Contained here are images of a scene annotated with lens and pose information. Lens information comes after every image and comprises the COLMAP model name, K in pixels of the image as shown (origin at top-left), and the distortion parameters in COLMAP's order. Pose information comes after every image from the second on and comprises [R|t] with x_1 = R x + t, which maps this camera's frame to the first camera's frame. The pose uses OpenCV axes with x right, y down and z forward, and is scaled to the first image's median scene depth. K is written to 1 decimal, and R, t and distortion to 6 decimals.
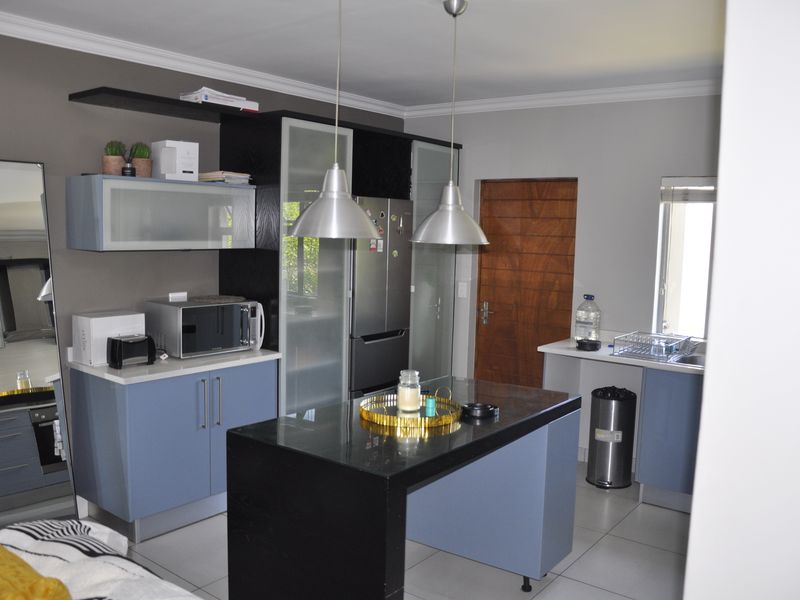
lens RADIAL K [[709.3, 0, 400.0], [0, 709.3, 300.0], [0, 0, 1]] dist [-0.114942, 0.002974]
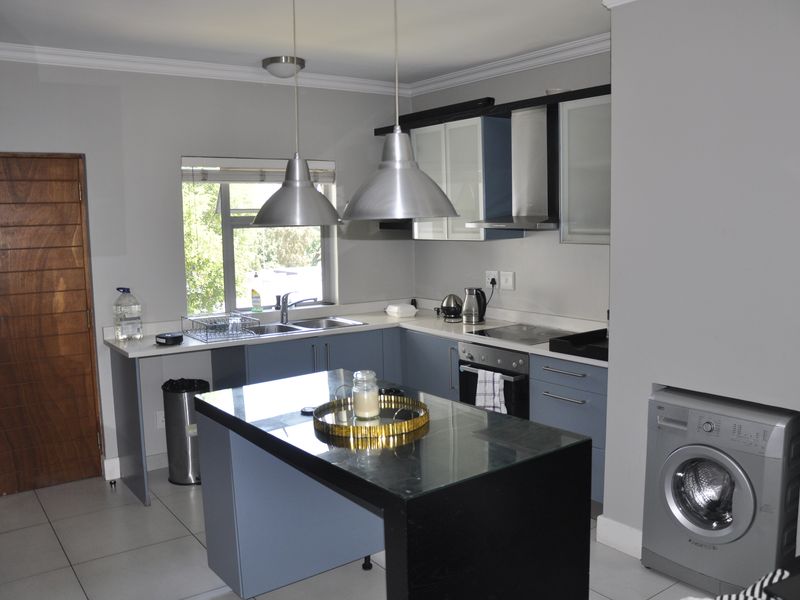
lens RADIAL K [[709.3, 0, 400.0], [0, 709.3, 300.0], [0, 0, 1]] dist [-0.114942, 0.002974]
pose [[0.284070, -0.138613, 0.948731, -0.453489], [0.121270, 0.986743, 0.107855, -0.043314], [-0.951103, 0.084414, 0.297114, 0.401282]]
